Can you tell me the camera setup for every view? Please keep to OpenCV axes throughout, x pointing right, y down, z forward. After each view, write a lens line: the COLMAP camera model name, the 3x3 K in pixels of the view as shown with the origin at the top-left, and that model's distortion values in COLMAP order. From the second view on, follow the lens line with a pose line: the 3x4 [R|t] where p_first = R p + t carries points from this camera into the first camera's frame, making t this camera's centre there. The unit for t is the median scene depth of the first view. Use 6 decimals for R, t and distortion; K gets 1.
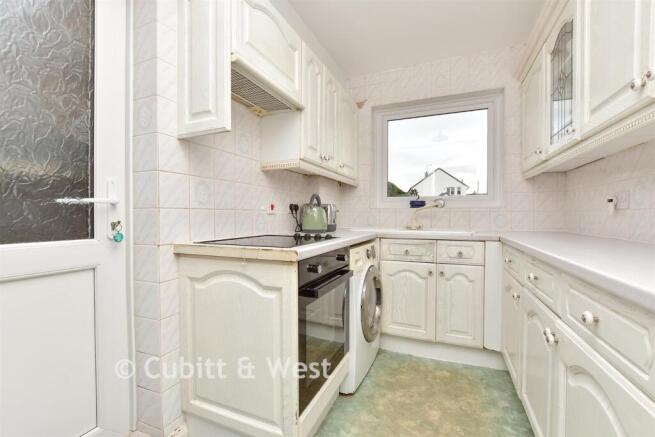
lens RADIAL K [[285.6, 0, 327.5], [0, 285.6, 218.5], [0, 0, 1]] dist [-0.025447, 0.005099]
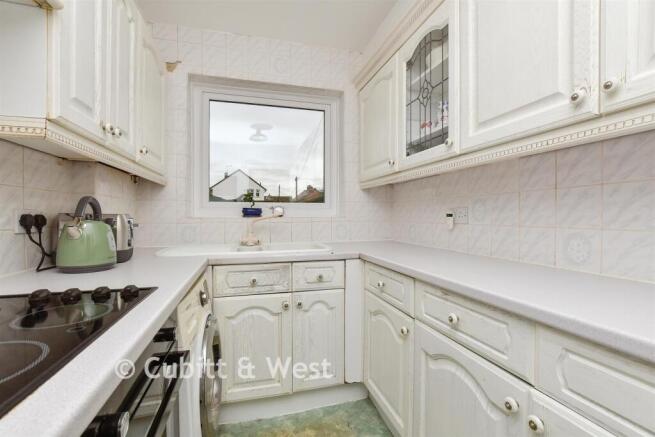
lens RADIAL K [[285.6, 0, 327.5], [0, 285.6, 218.5], [0, 0, 1]] dist [-0.025447, 0.005099]
pose [[0.778586, -0.008620, 0.627478, -0.025616], [0.010248, 0.999947, 0.001021, -0.042064], [-0.627454, 0.005635, 0.778633, 0.327418]]
